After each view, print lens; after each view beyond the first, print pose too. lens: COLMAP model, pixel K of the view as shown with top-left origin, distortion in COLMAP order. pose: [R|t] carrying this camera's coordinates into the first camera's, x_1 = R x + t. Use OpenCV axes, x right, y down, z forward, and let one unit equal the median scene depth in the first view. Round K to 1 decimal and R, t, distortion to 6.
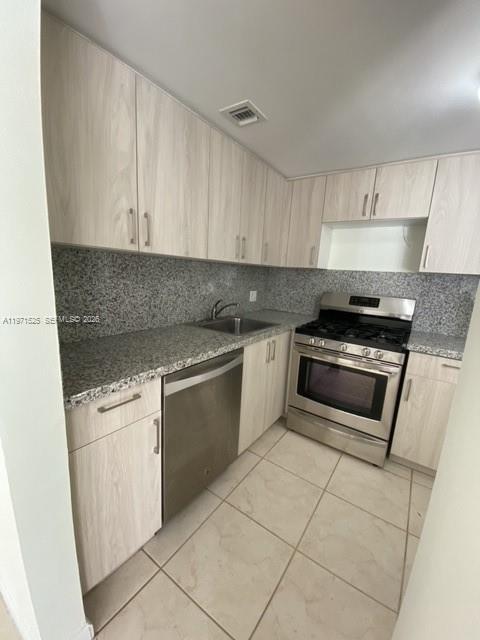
lens RADIAL K [[257.2, 0, 240.0], [0, 257.2, 320.0], [0, 0, 1]] dist [0.028485, -0.026831]
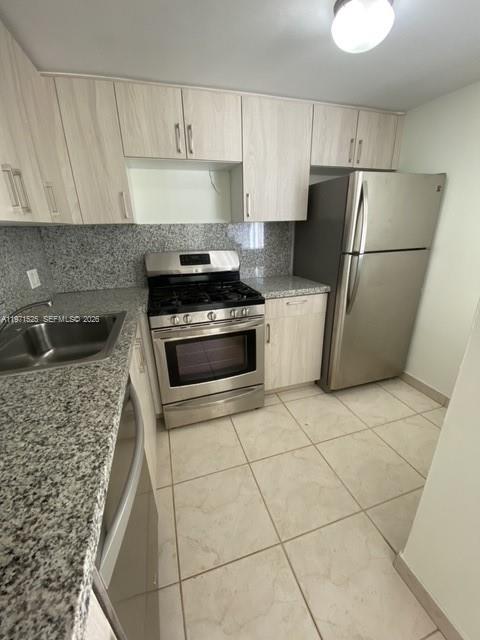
lens RADIAL K [[257.2, 0, 240.0], [0, 257.2, 320.0], [0, 0, 1]] dist [0.028485, -0.026831]
pose [[0.600146, -0.333871, 0.726880, -0.167680], [0.202894, 0.942545, 0.265411, -0.083818], [-0.773730, -0.011806, 0.633405, 0.323736]]
